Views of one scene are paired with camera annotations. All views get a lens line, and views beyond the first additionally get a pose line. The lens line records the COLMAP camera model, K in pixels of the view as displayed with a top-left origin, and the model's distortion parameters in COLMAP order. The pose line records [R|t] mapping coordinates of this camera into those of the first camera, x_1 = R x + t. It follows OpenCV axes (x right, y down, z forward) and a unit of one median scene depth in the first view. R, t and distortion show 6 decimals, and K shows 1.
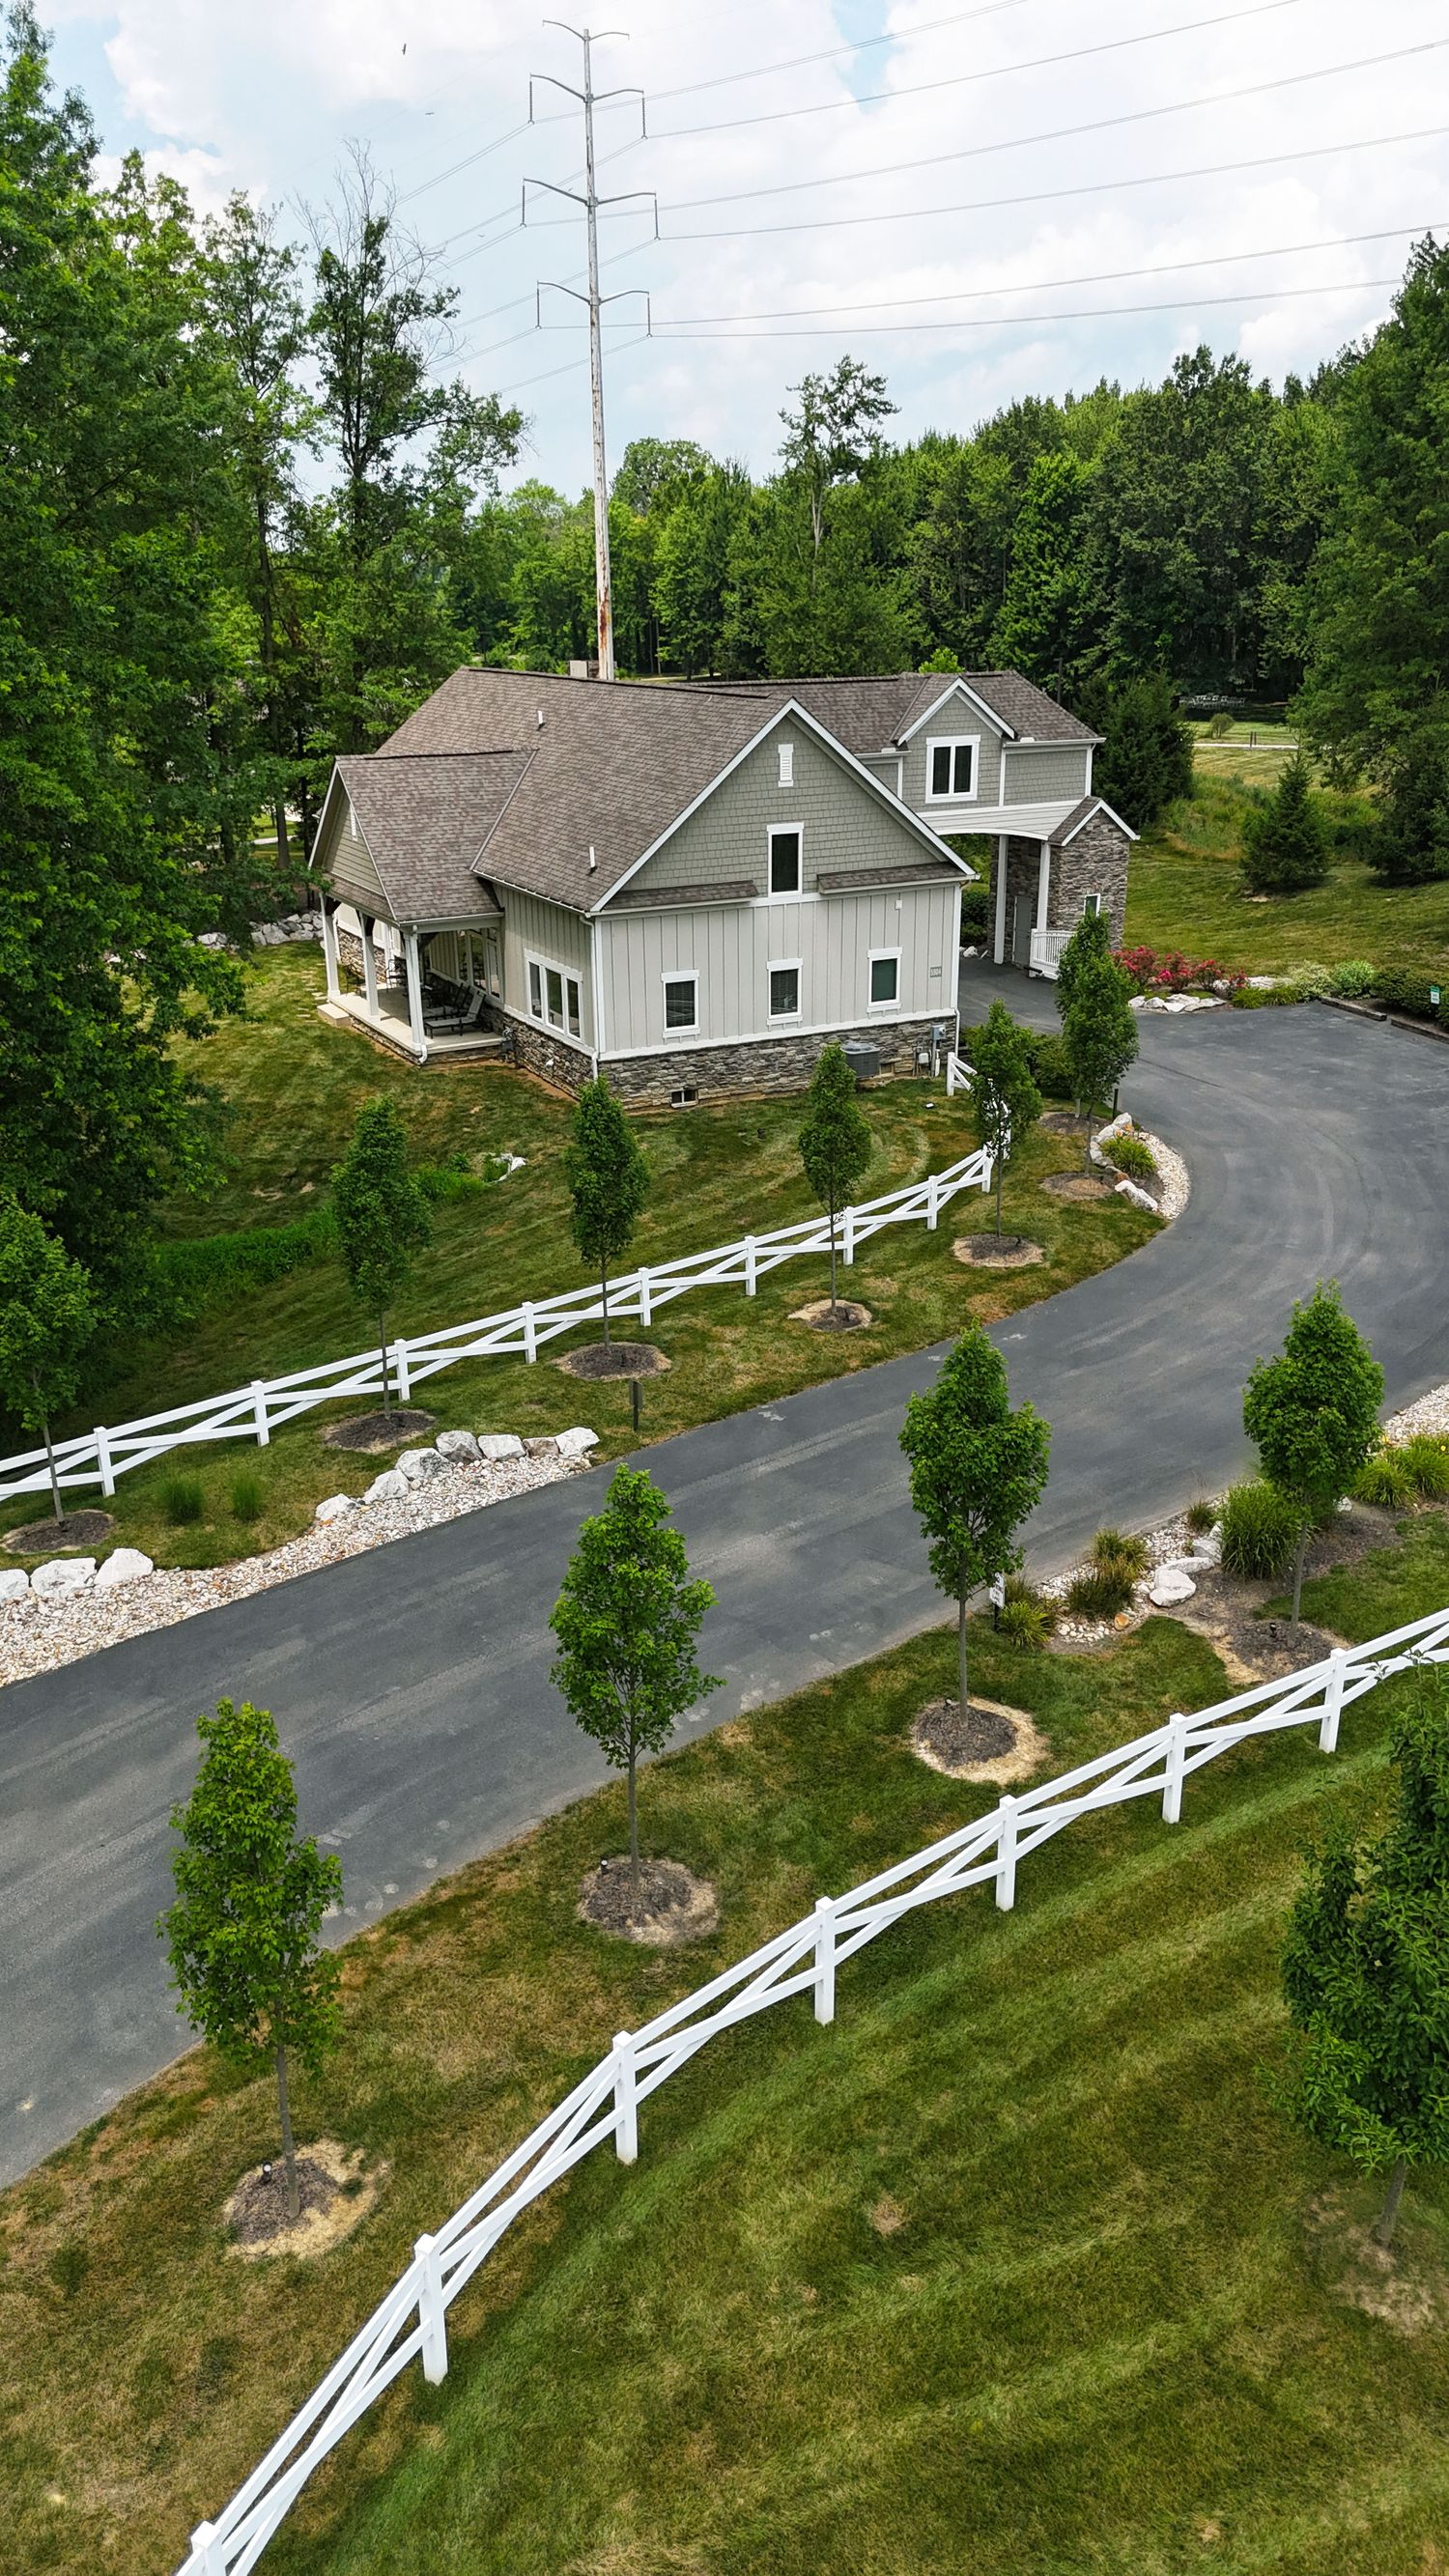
lens RADIAL K [[1832.8, 0, 719.8], [0, 1832.8, 1291.1], [0, 0, 1]] dist [0.061798, -0.005479]
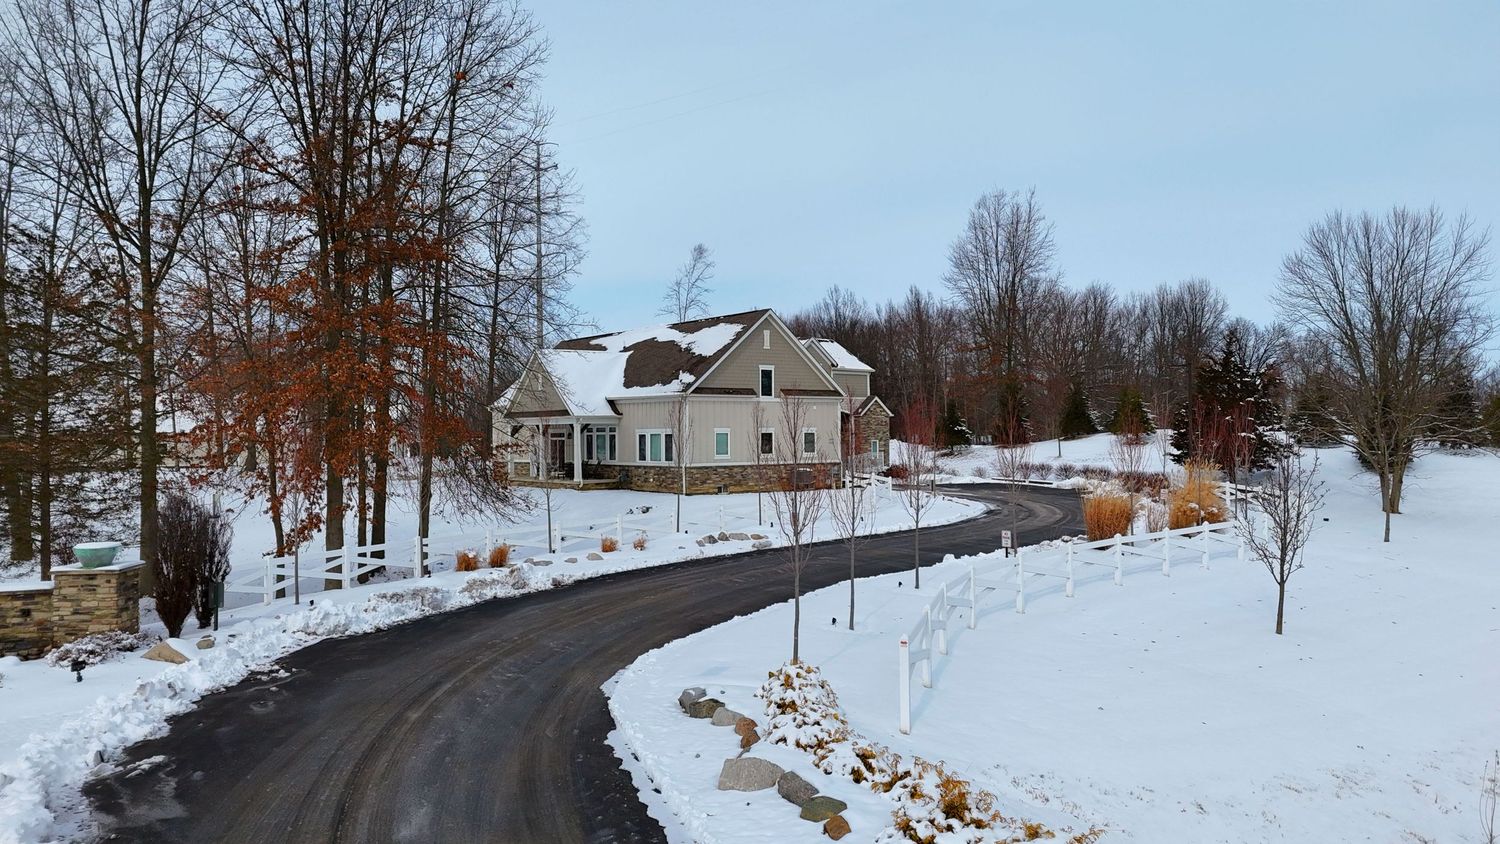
lens RADIAL K [[1067.1, 0, 746.1], [0, 1067.1, 427.3], [0, 0, 1]] dist [0.061798, -0.005479]
pose [[0.984215, 0.007350, 0.176827, -0.203933], [0.056290, 0.934252, -0.352142, 0.247395], [-0.167789, 0.356537, 0.919091, -0.118995]]
